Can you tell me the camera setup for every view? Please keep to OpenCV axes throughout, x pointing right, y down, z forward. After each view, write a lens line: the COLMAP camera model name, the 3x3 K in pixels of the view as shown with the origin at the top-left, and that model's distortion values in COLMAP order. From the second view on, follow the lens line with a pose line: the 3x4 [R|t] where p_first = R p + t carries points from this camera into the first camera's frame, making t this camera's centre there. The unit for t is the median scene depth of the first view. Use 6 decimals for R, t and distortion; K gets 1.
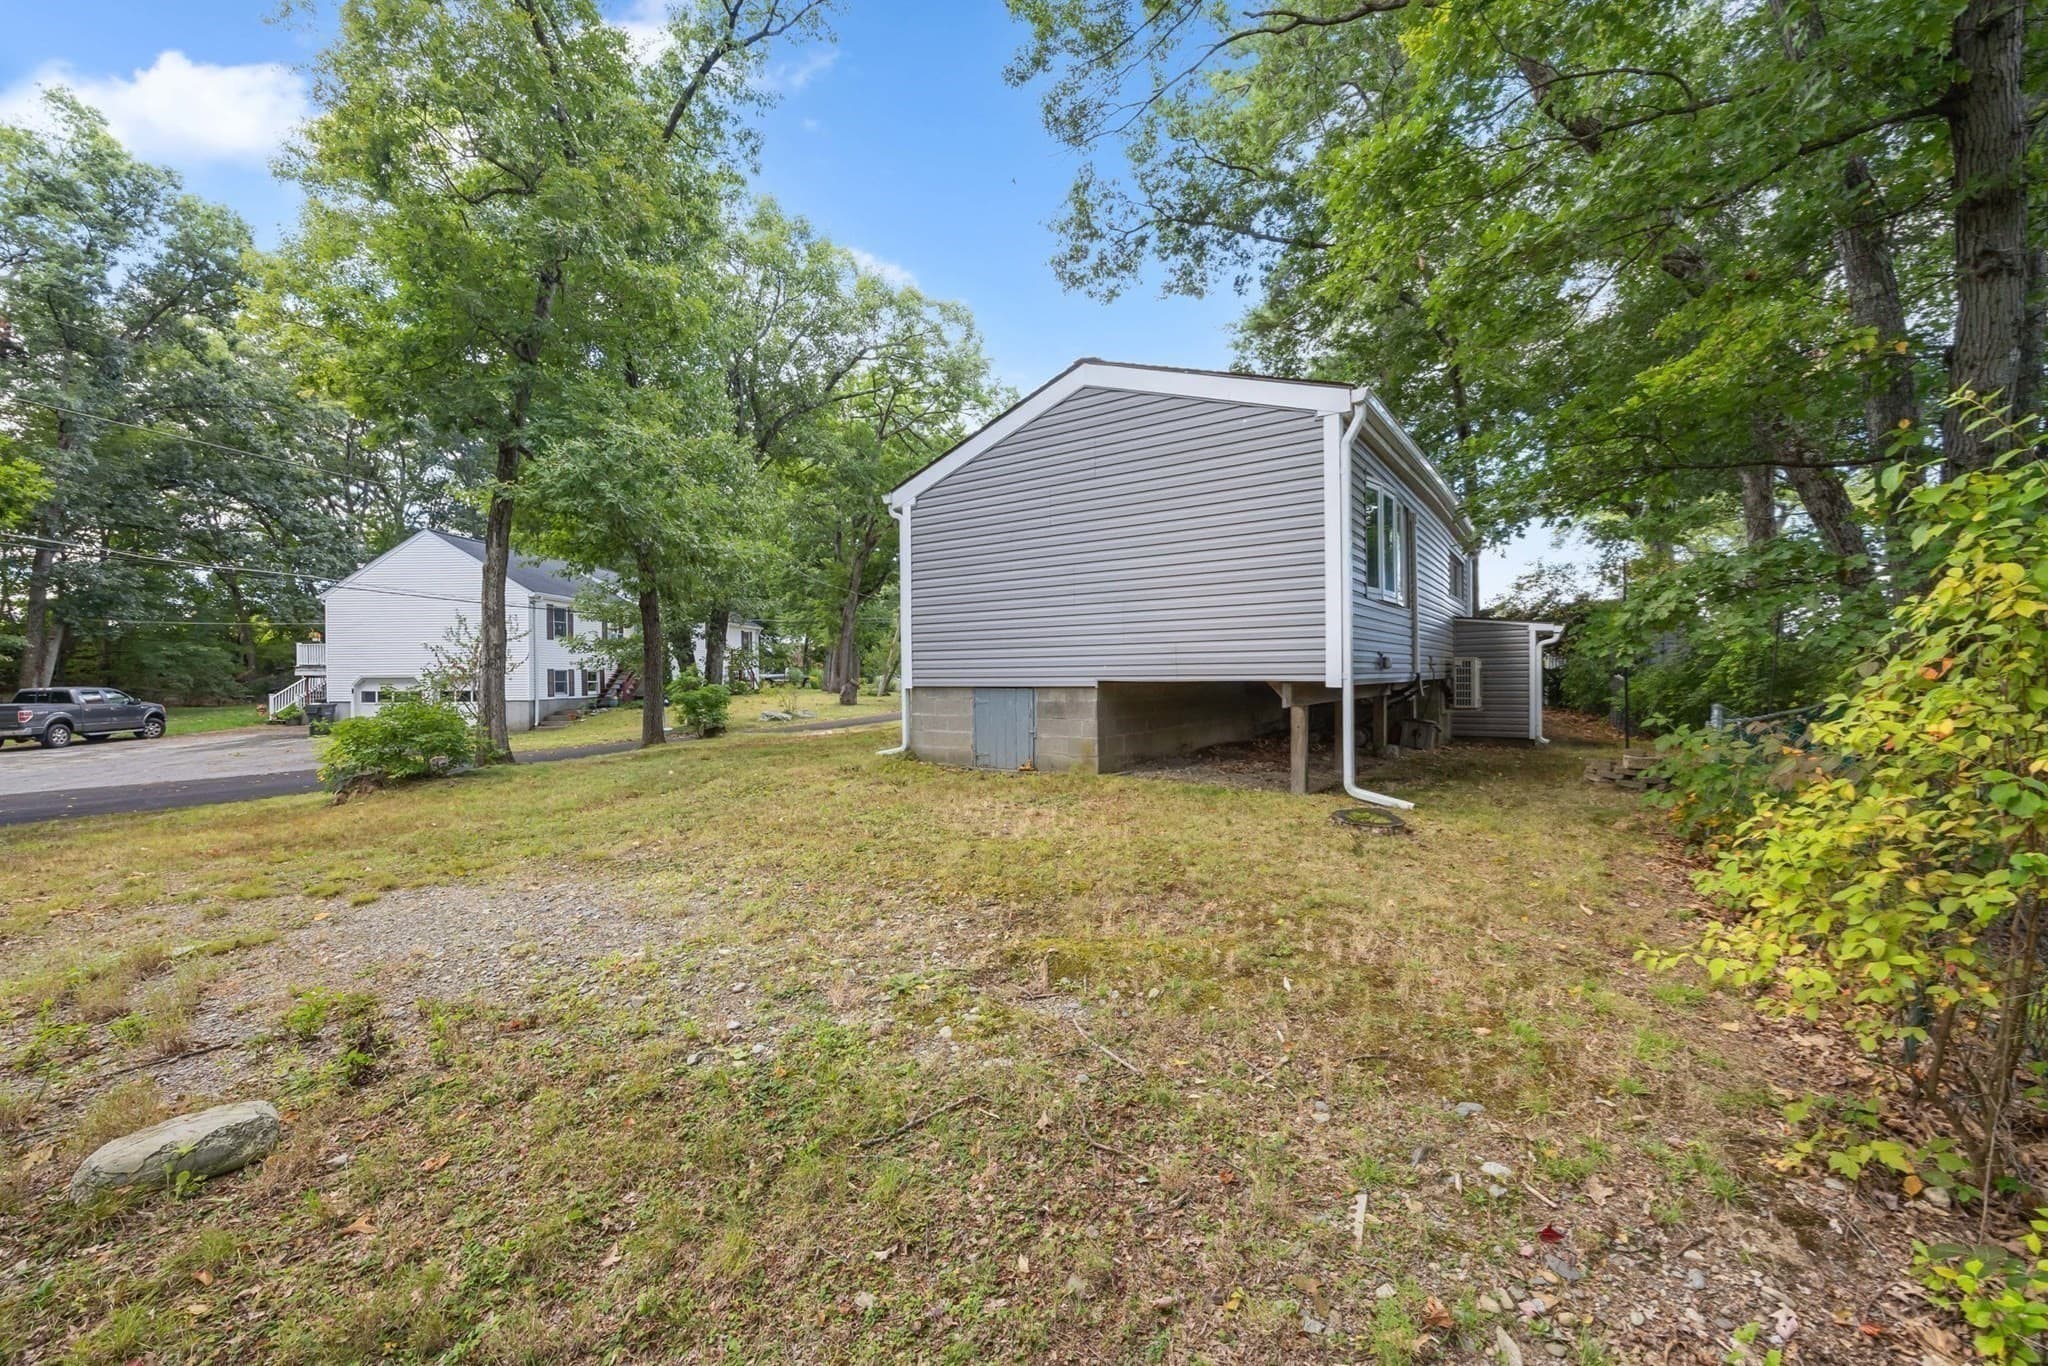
lens RADIAL K [[816.2, 0, 1024.0], [0, 816.2, 683.0], [0, 0, 1]] dist [0.002027, 0.000105]
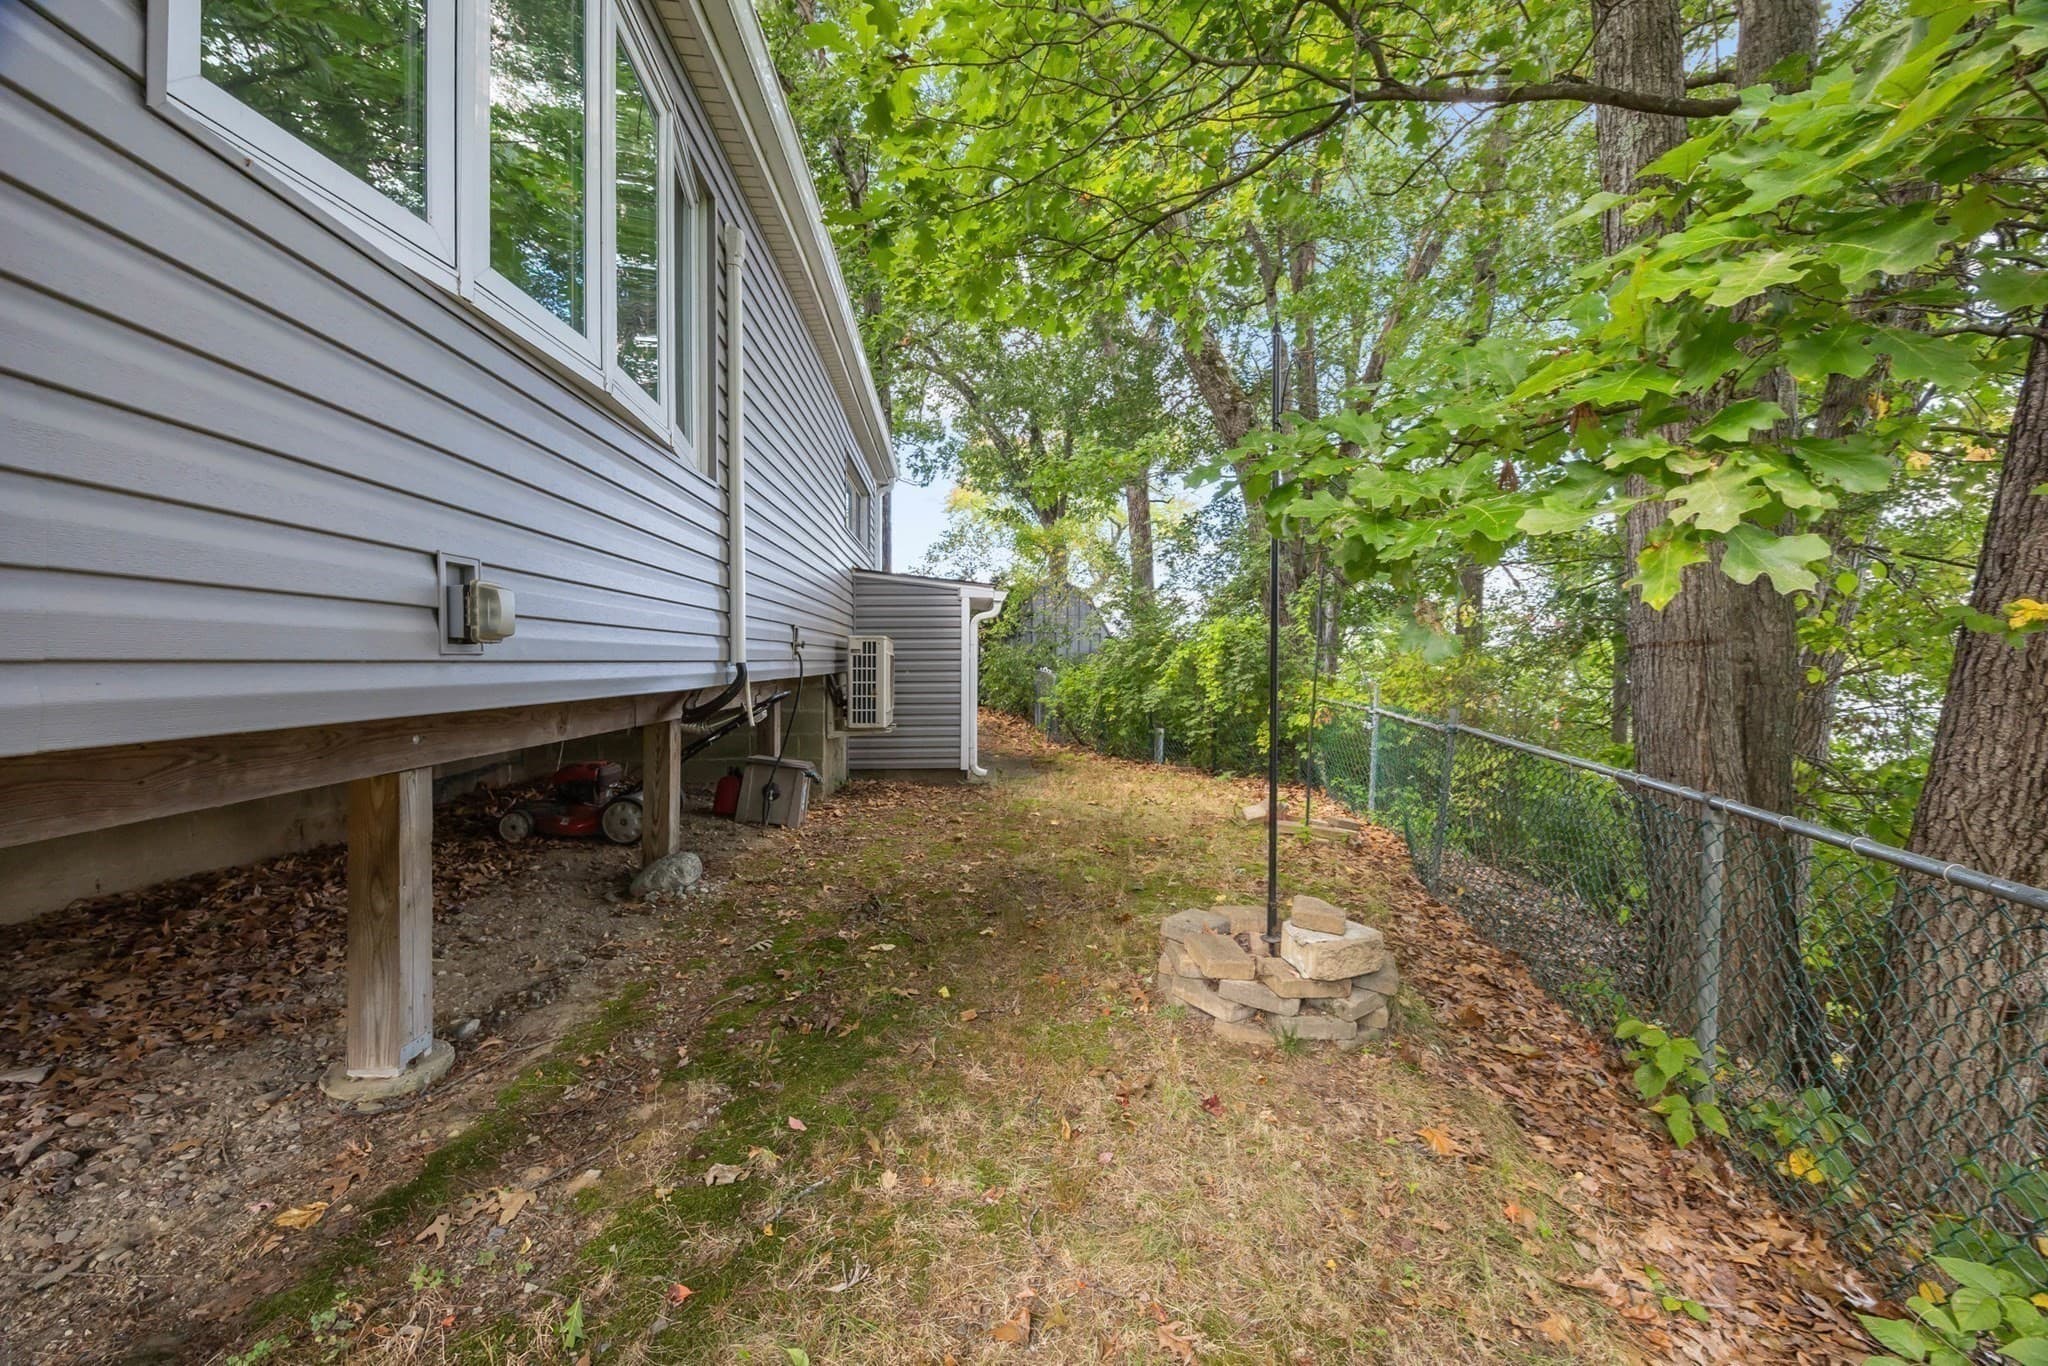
lens RADIAL K [[816.2, 0, 1024.0], [0, 816.2, 683.0], [0, 0, 1]] dist [0.002027, 0.000105]
pose [[0.786413, -0.003688, 0.617690, 0.273662], [-0.006595, 0.999875, 0.014366, -0.007458], [-0.617666, -0.015371, 0.786290, 0.484269]]
